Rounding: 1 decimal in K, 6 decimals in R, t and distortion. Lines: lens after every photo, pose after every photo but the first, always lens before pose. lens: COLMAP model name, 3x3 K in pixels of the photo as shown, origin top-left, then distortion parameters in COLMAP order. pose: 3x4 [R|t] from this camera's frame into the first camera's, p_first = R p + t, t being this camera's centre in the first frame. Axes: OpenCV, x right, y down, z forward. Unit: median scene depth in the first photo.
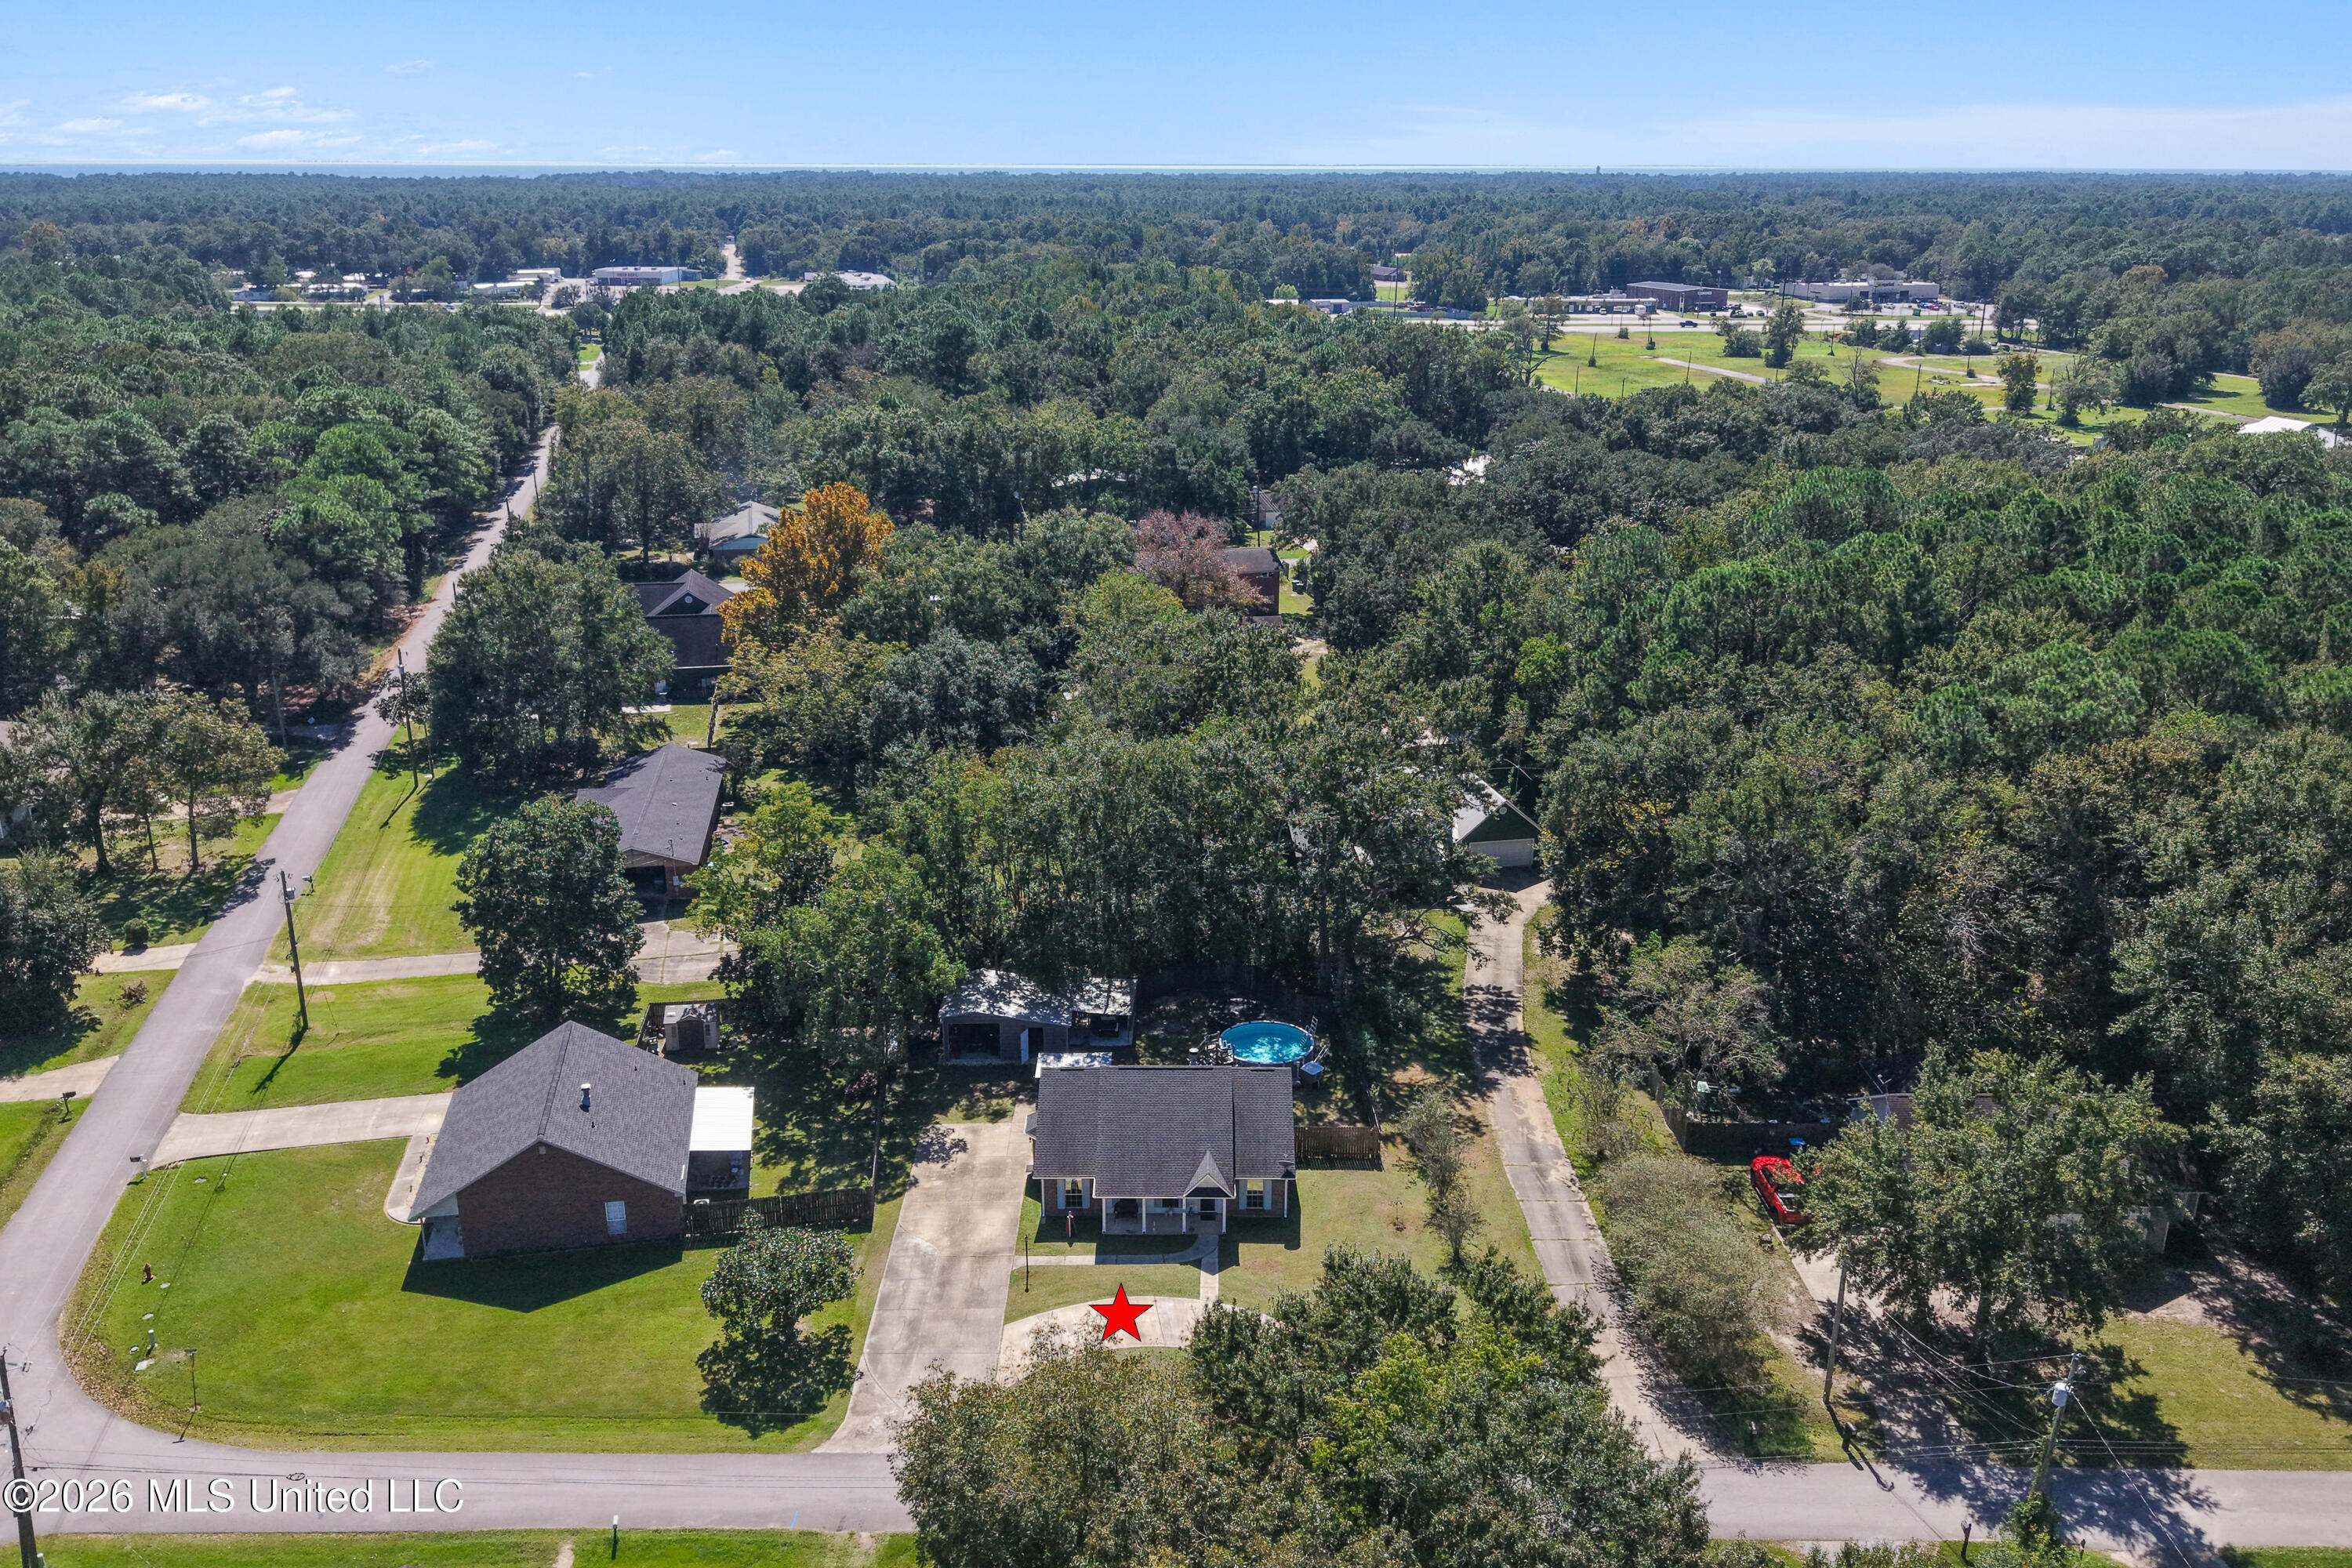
lens RADIAL K [[1838.3, 0, 1189.7], [0, 1838.3, 784.0], [0, 0, 1]] dist [0.028995, -0.029473]
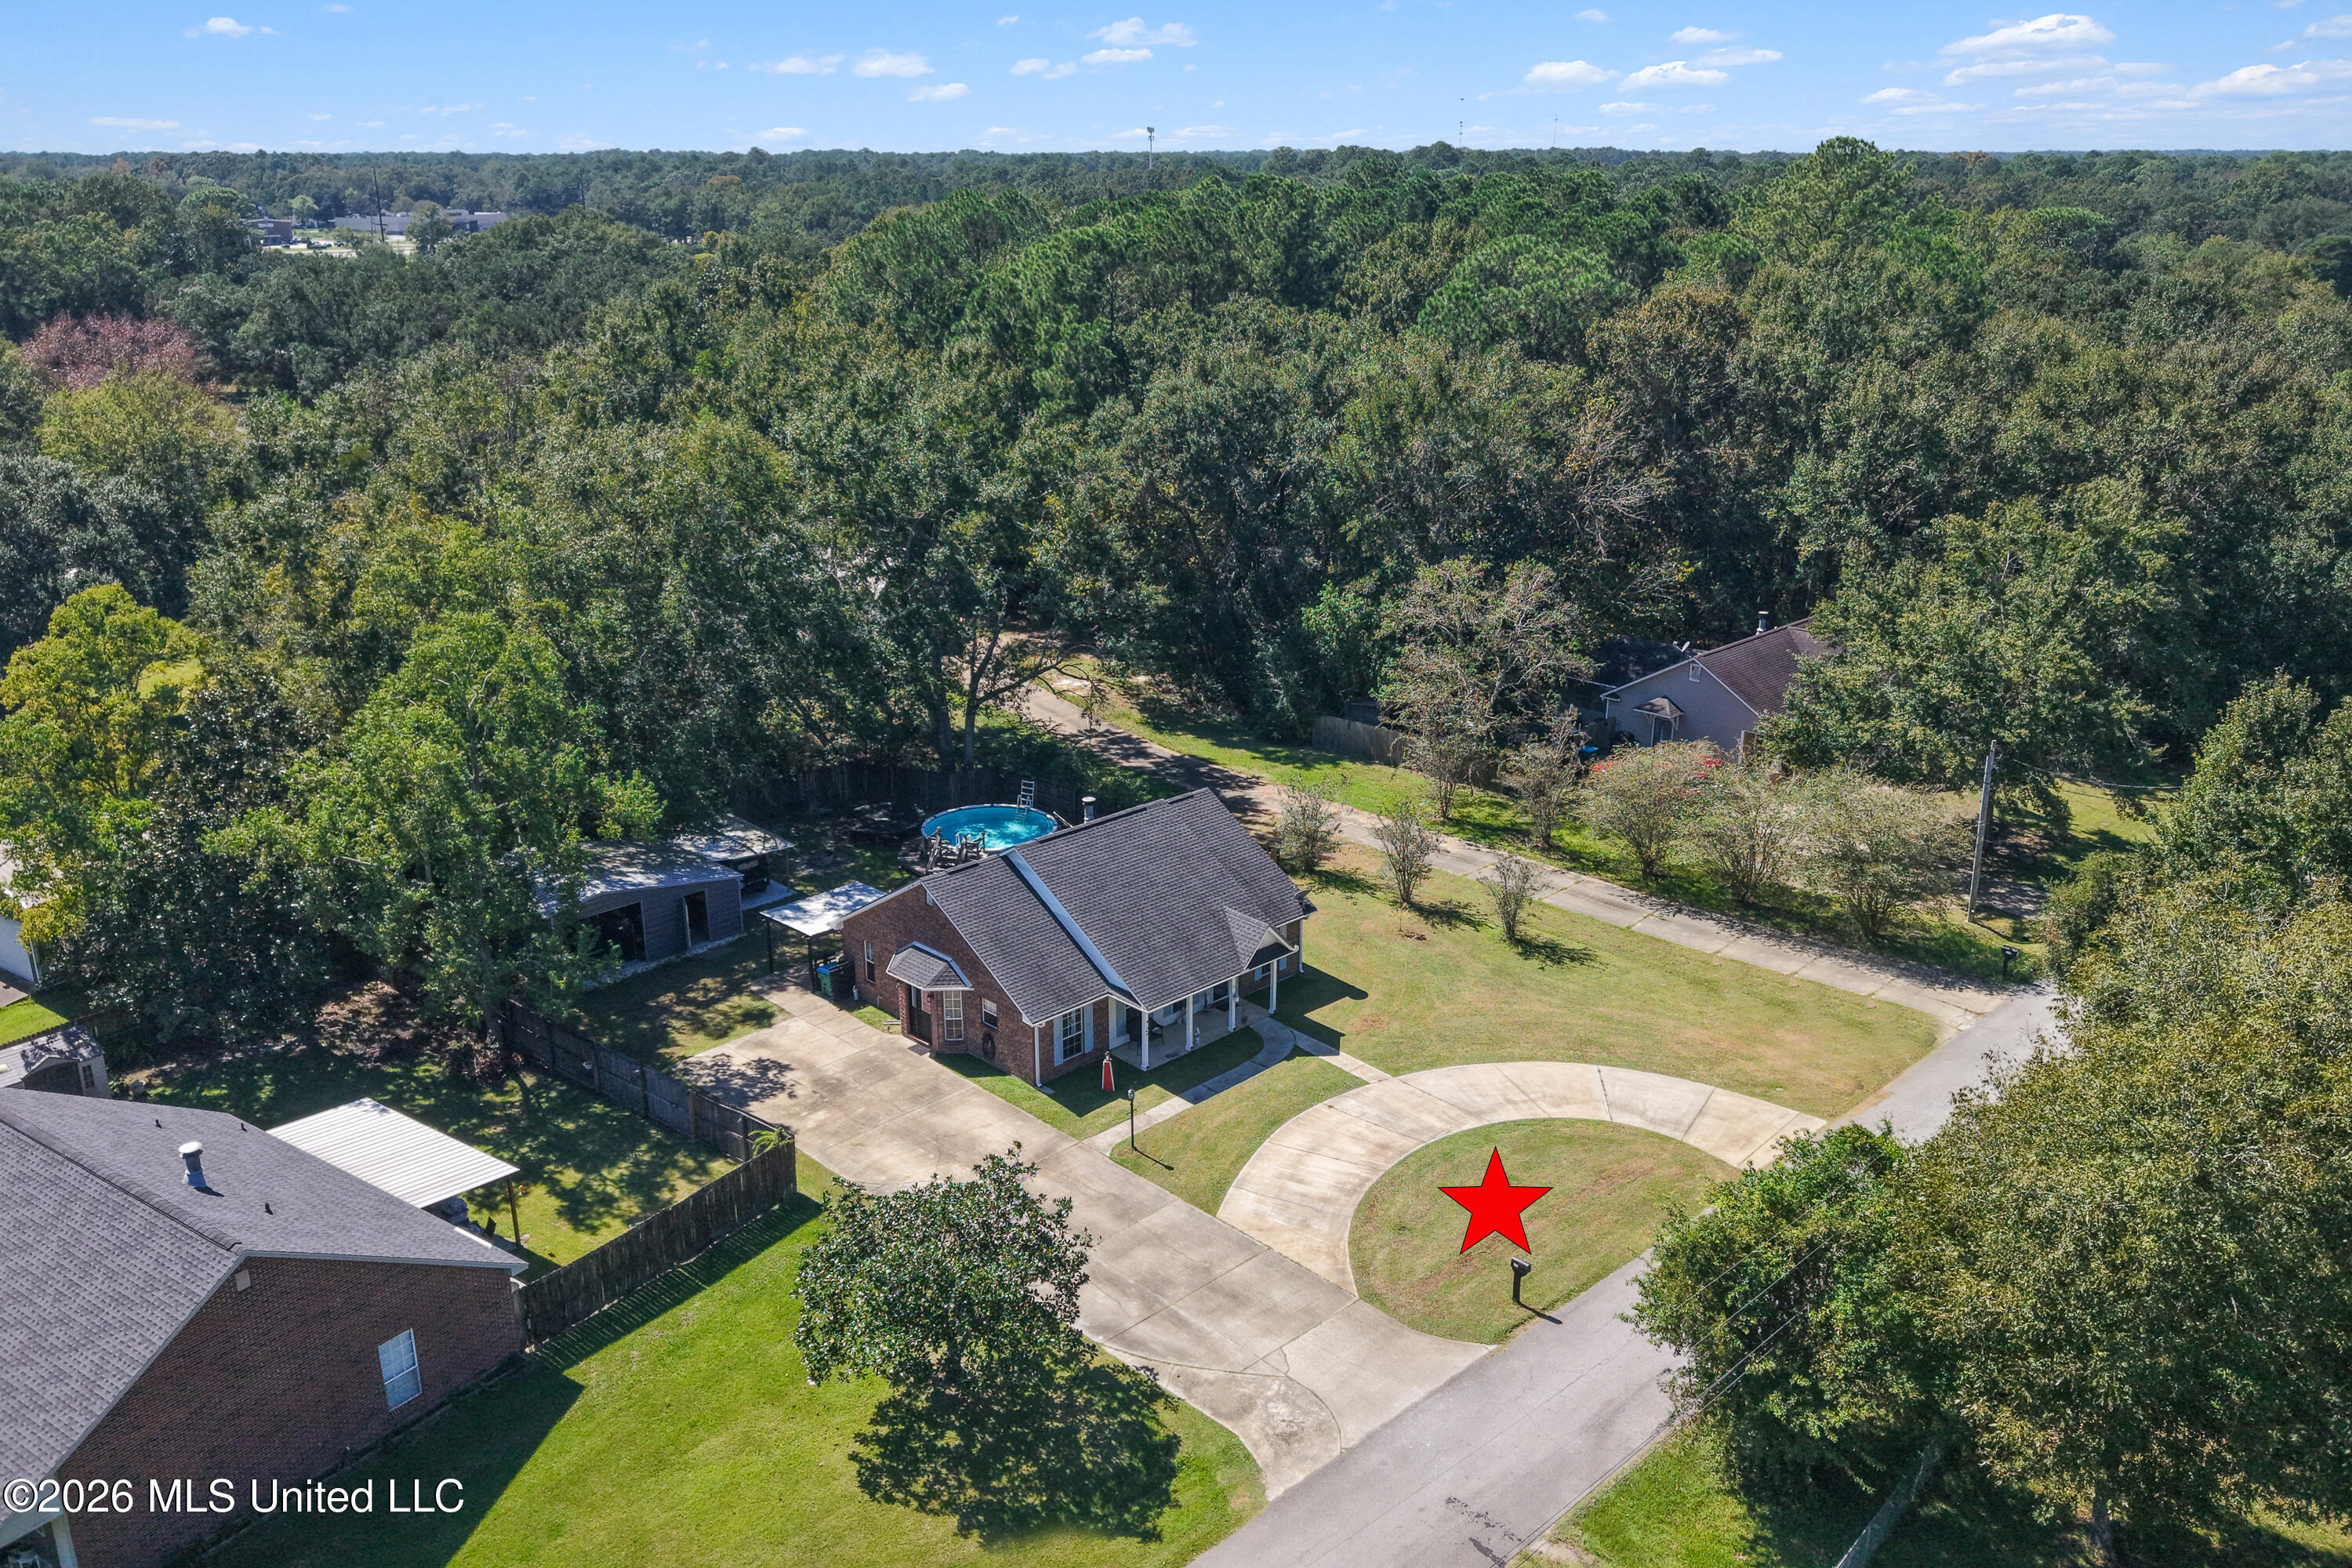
lens RADIAL K [[1838.3, 0, 1183.9], [0, 1838.3, 789.3], [0, 0, 1]] dist [0.028995, -0.029473]
pose [[0.708401, -0.225044, 0.668972, -0.441465], [0.222072, 0.970737, 0.091397, 0.093811], [-0.669964, 0.083814, 0.737647, 0.511290]]
